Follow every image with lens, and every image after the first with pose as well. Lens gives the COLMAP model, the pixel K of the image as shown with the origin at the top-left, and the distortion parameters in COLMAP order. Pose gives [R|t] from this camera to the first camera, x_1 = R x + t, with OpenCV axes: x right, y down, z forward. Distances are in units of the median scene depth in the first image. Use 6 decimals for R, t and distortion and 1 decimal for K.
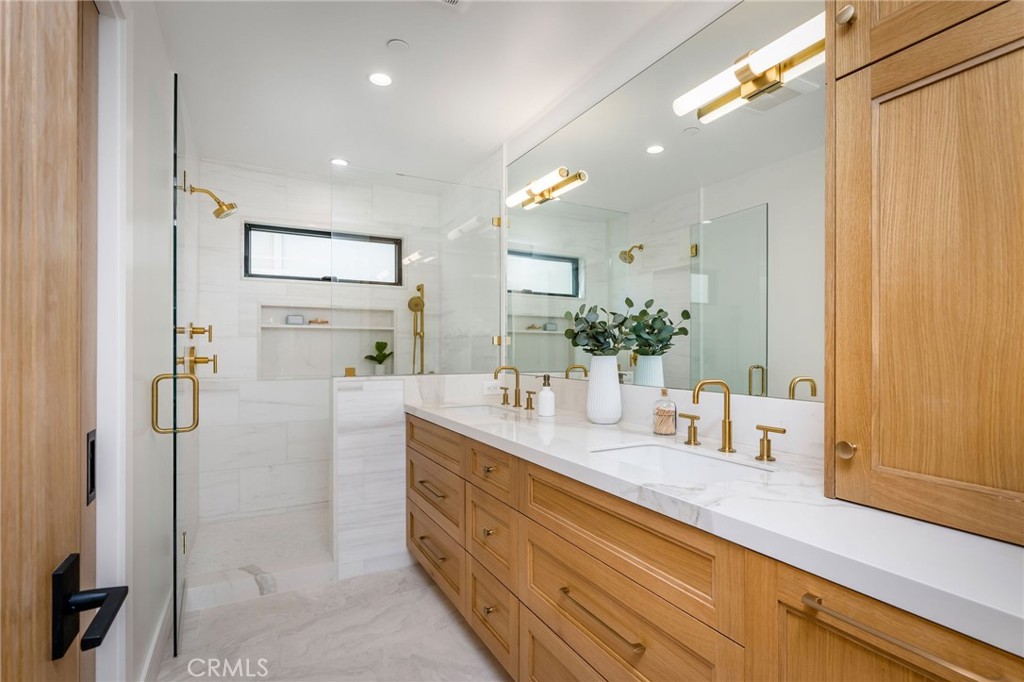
lens RADIAL K [[494.7, 0, 509.7], [0, 494.7, 343.3], [0, 0, 1]] dist [-0.000058, -0.000012]
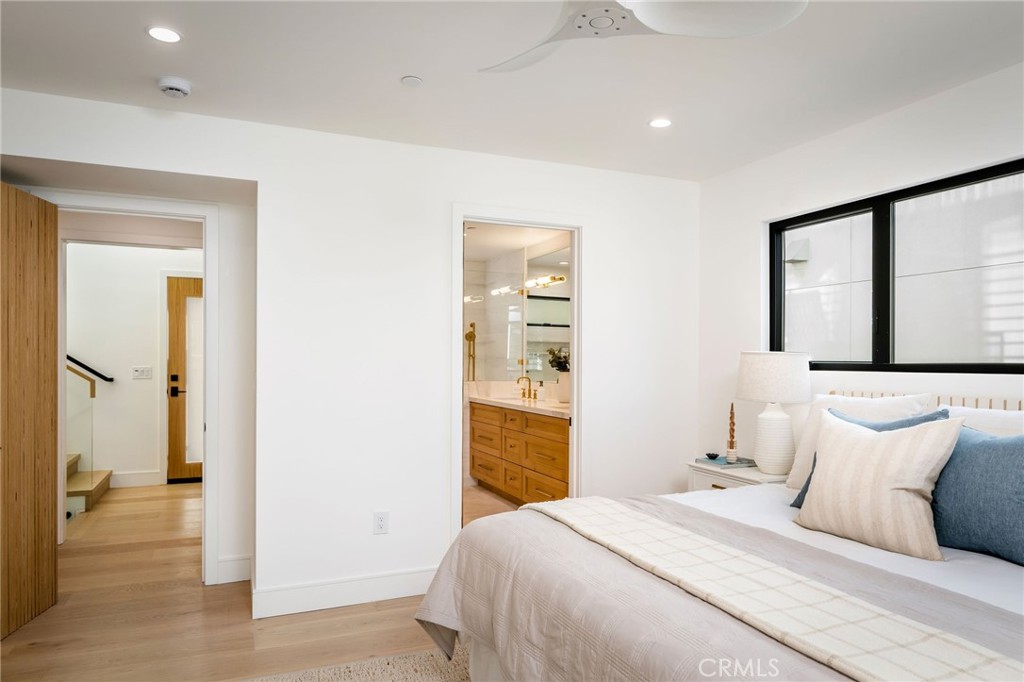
lens RADIAL K [[658.5, 0, 512.0], [0, 658.5, 347.4], [0, 0, 1]] dist [-0.000157, 0.000000]
pose [[0.997167, 0.005024, -0.075049, 0.132499], [-0.005325, 0.999979, -0.003805, -0.053478], [0.075029, 0.004194, 0.997173, -1.459802]]
